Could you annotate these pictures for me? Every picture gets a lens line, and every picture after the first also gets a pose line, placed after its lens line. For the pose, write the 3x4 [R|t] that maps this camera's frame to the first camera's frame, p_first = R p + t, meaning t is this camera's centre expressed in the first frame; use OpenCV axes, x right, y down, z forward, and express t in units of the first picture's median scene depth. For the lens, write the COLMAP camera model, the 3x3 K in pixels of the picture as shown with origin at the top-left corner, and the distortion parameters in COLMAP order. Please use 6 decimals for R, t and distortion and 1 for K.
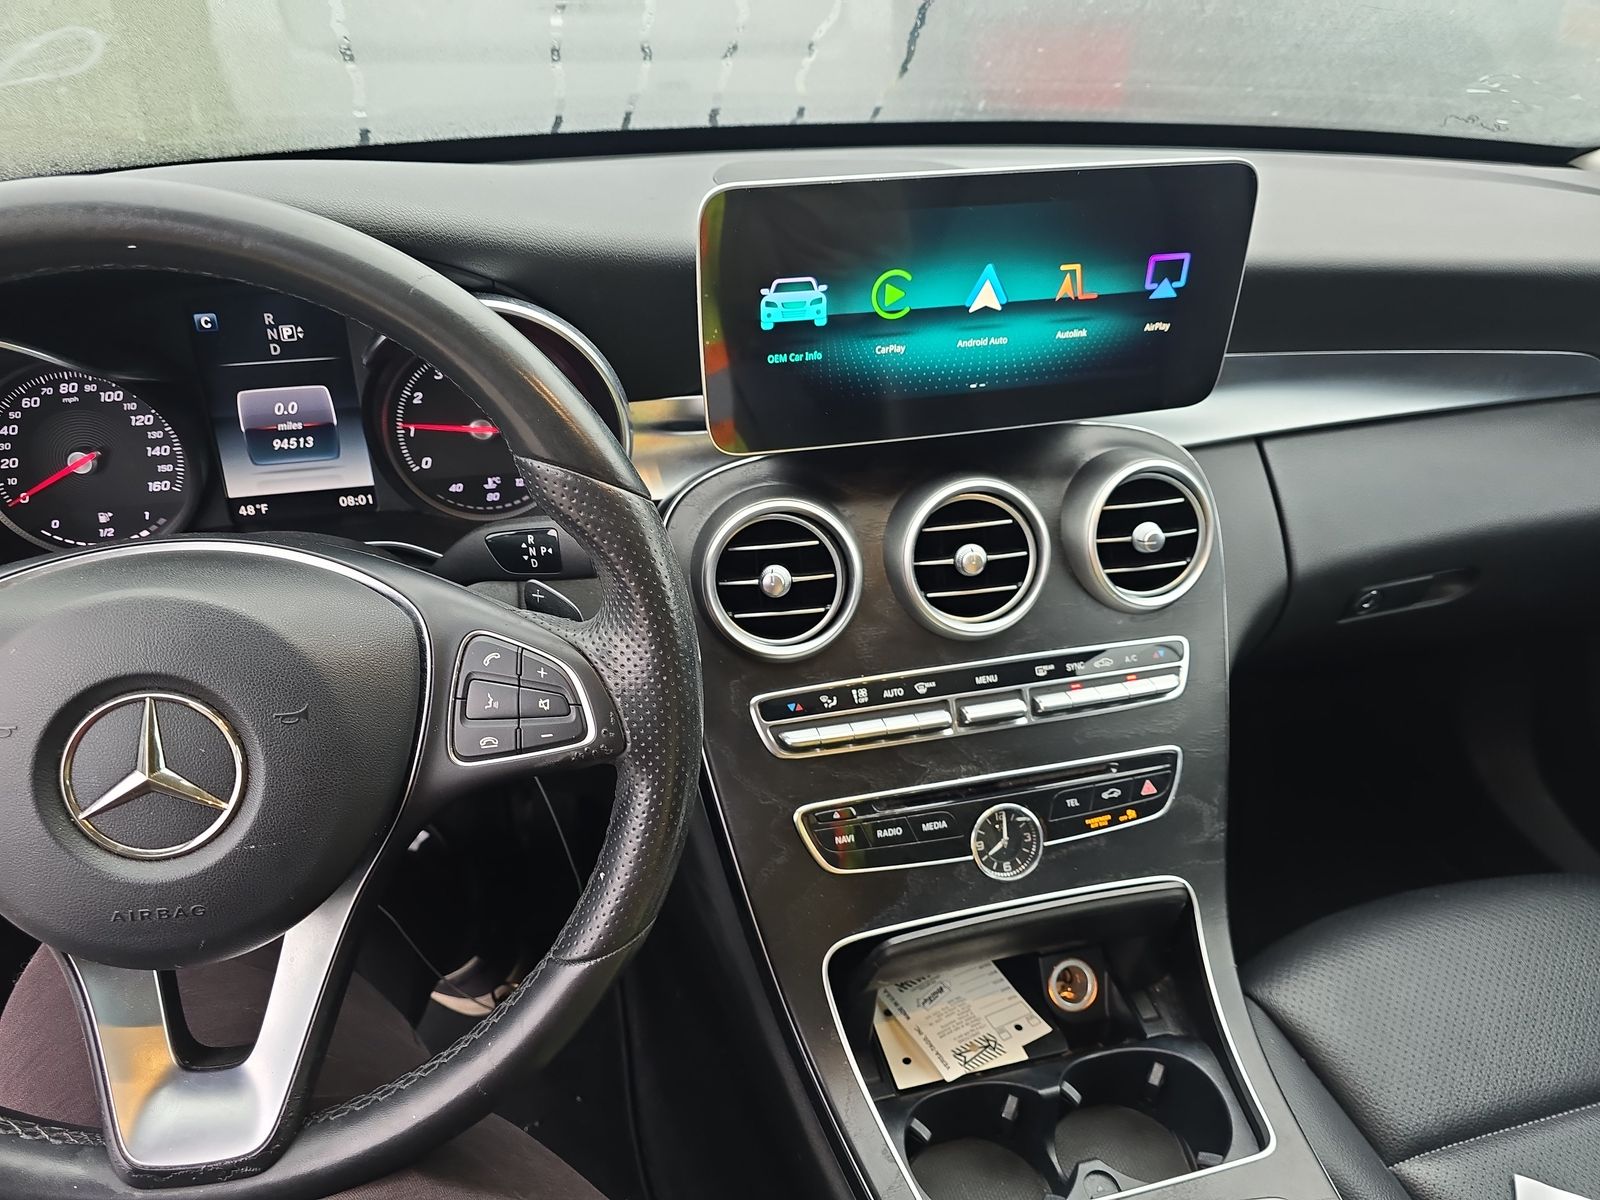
lens RADIAL K [[1076.8, 0, 793.1], [0, 1076.8, 592.6], [0, 0, 1]] dist [0.047104, -0.047854]
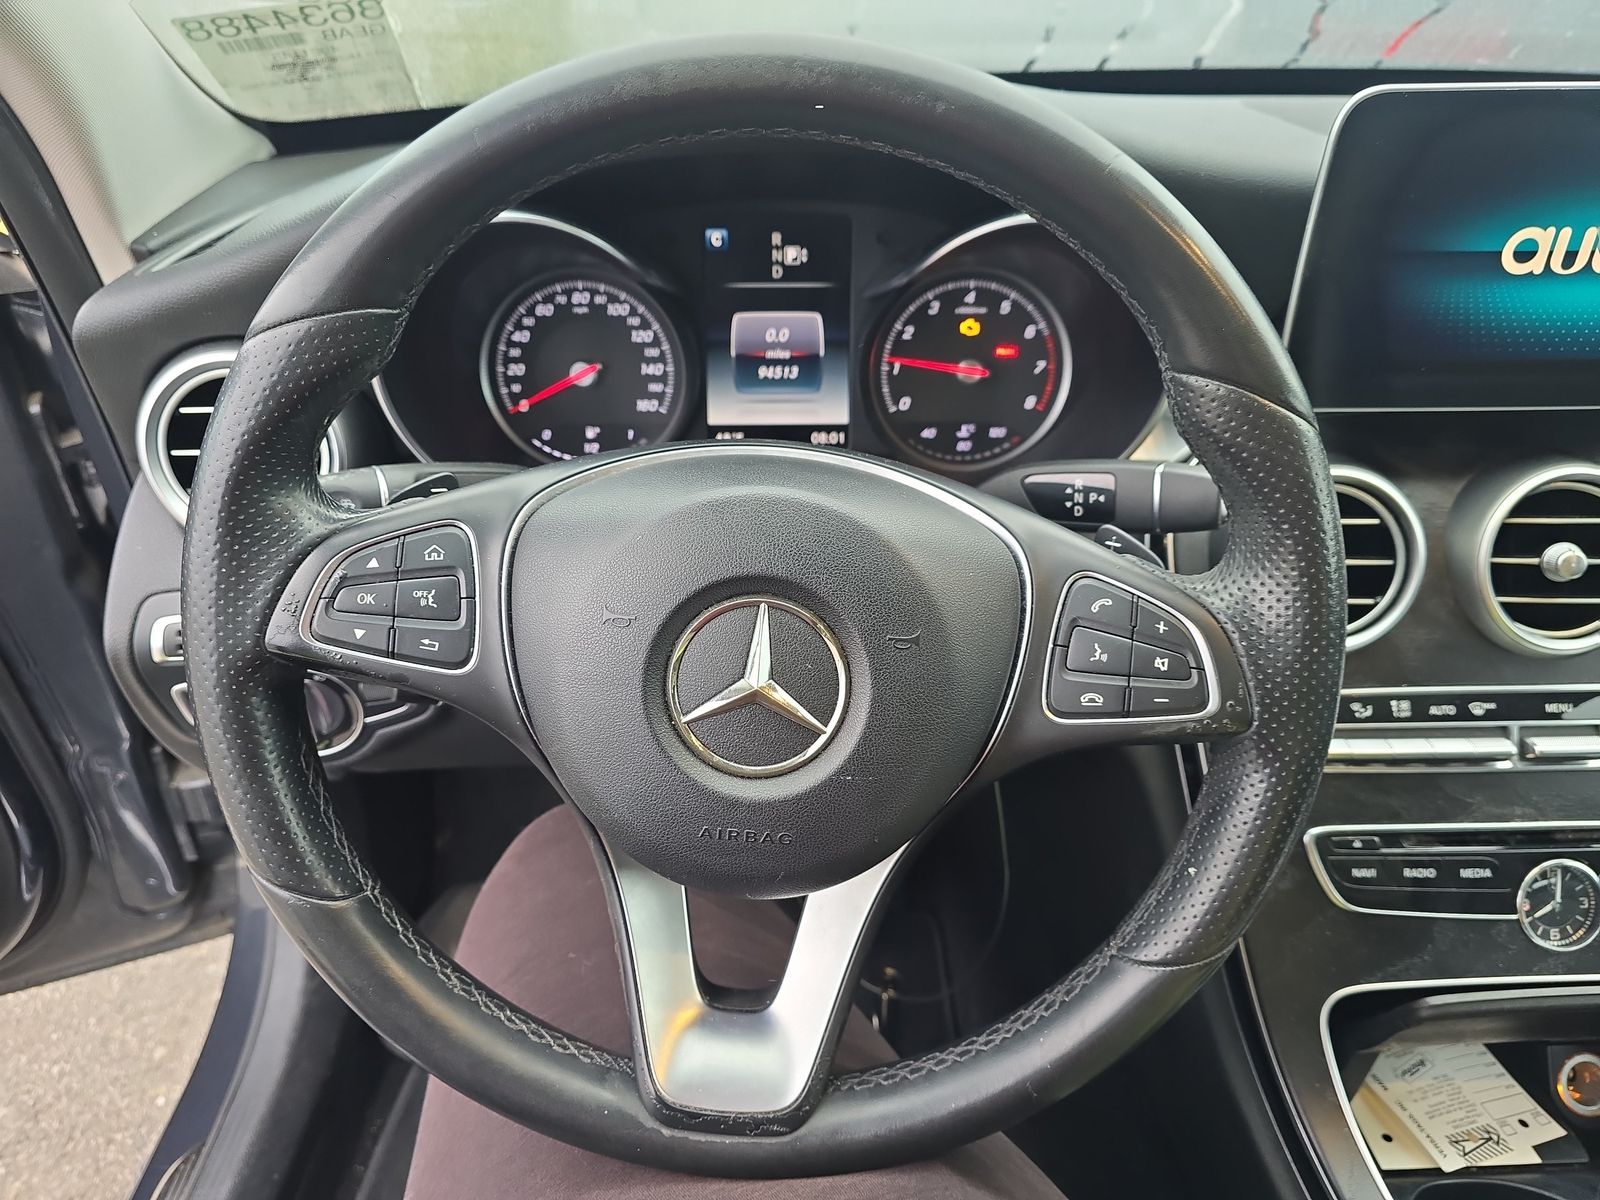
lens RADIAL K [[1076.8, 0, 796.0], [0, 1076.8, 597.0], [0, 0, 1]] dist [0.047104, -0.047854]
pose [[0.977020, 0.106722, -0.184508, -0.254873], [-0.106961, 0.994225, 0.008688, 0.052253], [0.184369, 0.011246, 0.982793, 0.067338]]
